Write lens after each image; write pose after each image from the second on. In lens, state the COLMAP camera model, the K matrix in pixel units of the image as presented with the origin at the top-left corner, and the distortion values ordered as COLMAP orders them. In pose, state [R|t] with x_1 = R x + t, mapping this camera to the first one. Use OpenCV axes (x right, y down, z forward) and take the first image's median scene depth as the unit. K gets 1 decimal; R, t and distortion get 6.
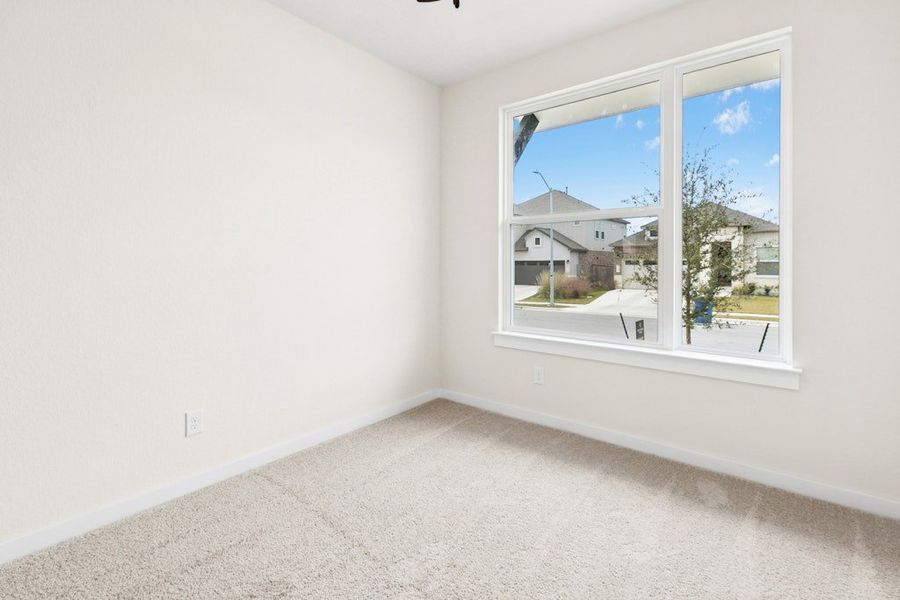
lens RADIAL K [[413.1, 0, 449.3], [0, 413.1, 264.1], [0, 0, 1]] dist [-0.000626, 0.000123]
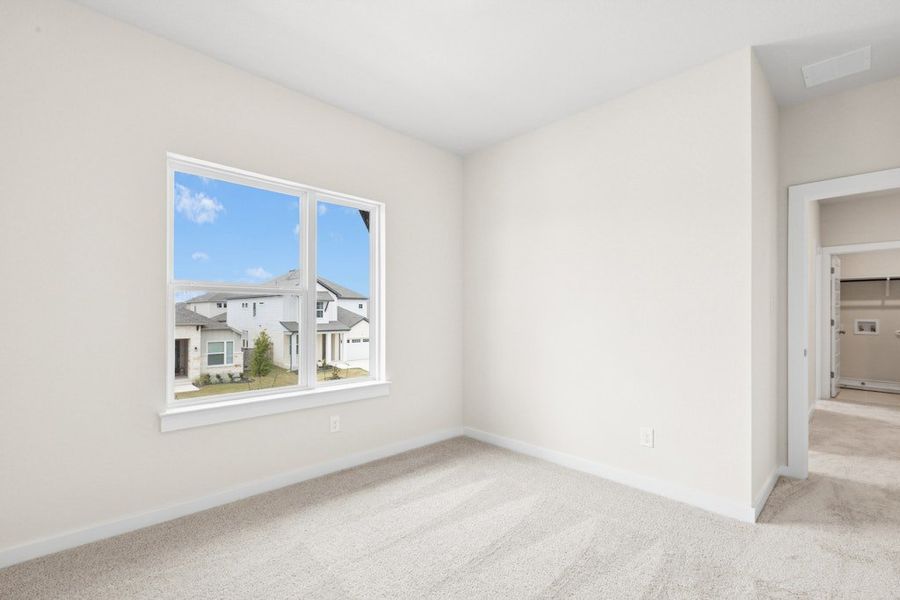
lens RADIAL K [[400.8, 0, 449.1], [0, 400.8, 301.6], [0, 0, 1]] dist [-0.001072, -0.000220]
pose [[0.133567, 0.029697, 0.990595, -0.703983], [-0.001191, 0.999555, -0.029805, -0.021884], [-0.991039, 0.002801, 0.133543, 0.504271]]
